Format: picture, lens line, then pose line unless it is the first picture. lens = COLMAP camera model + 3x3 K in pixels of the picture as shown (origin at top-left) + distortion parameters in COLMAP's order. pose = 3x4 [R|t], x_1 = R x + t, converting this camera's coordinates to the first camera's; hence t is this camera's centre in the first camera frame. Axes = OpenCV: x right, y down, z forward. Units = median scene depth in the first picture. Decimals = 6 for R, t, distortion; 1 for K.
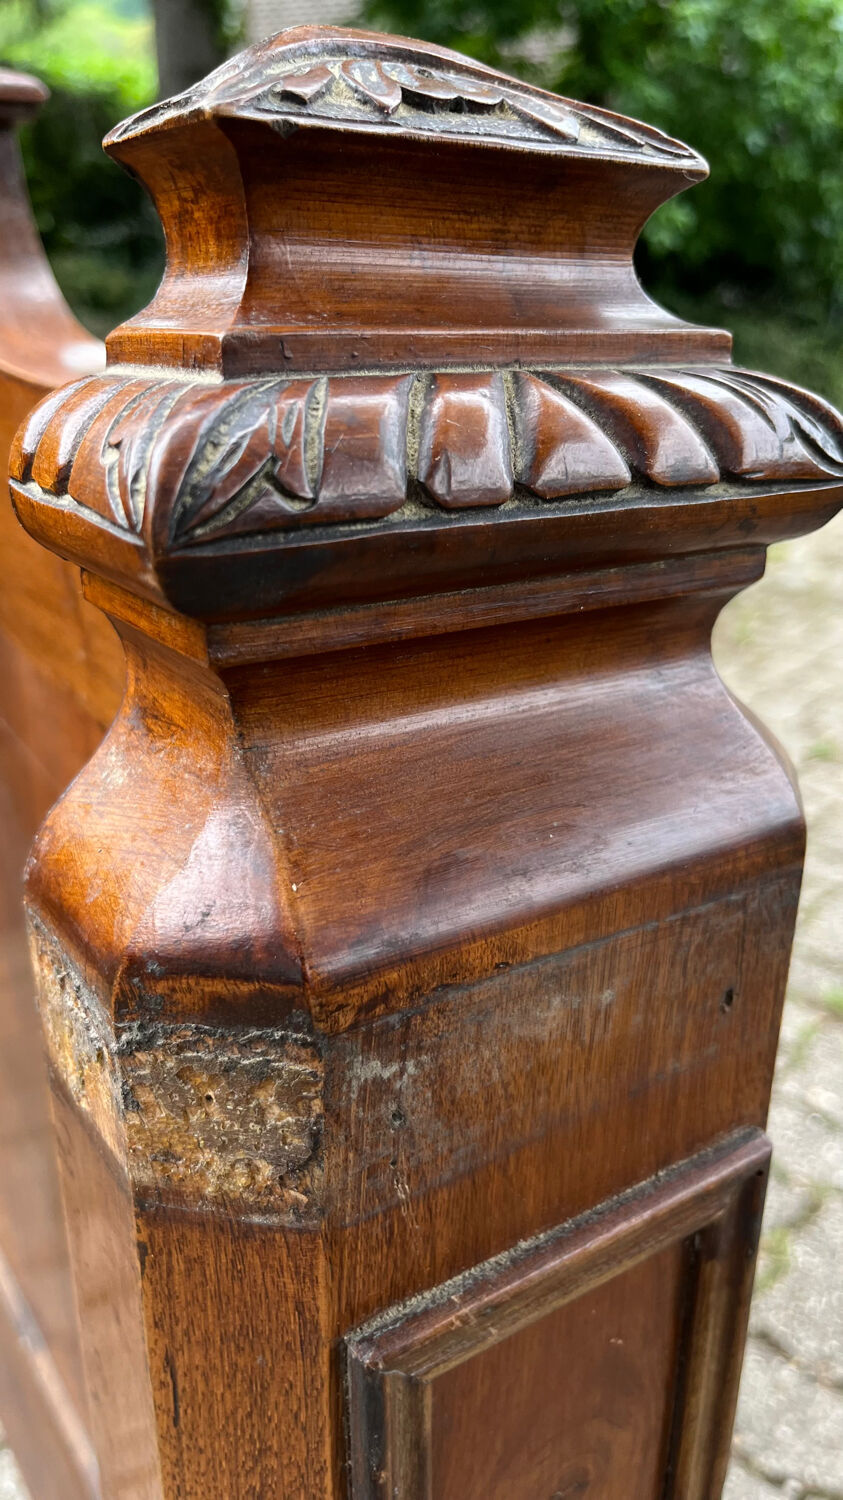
lens RADIAL K [[1185.5, 0, 419.4], [0, 1185.5, 736.8], [0, 0, 1]] dist [0.007900, -0.044949]
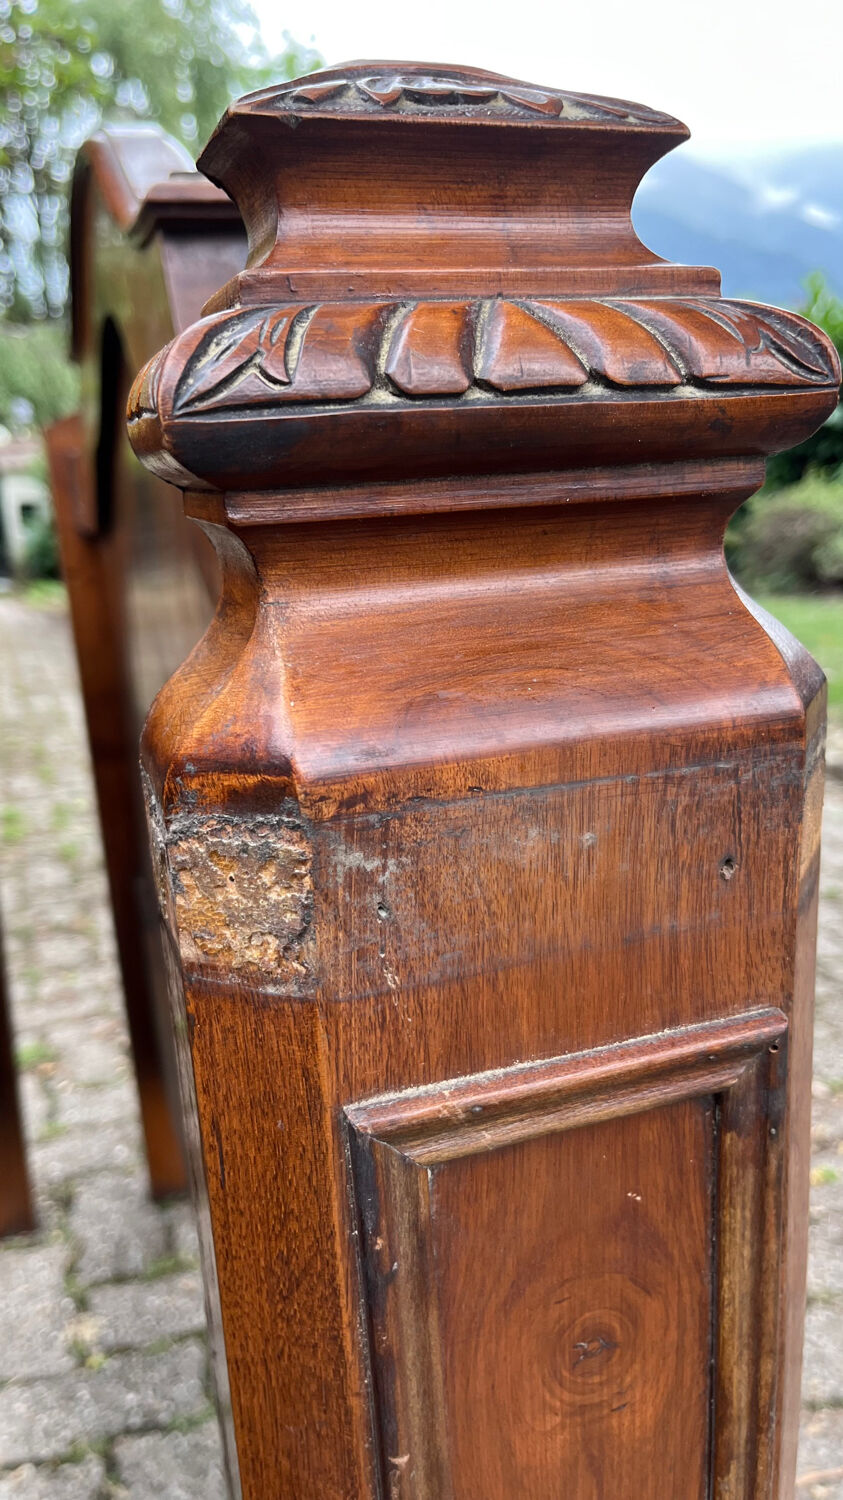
lens RADIAL K [[1185.5, 0, 410.4], [0, 1185.5, 754.7], [0, 0, 1]] dist [0.007900, -0.044949]
pose [[0.963217, 0.007861, -0.268610, 0.315889], [-0.029970, 0.996478, -0.078310, 0.246914], [0.267048, 0.083480, 0.960061, -0.150370]]
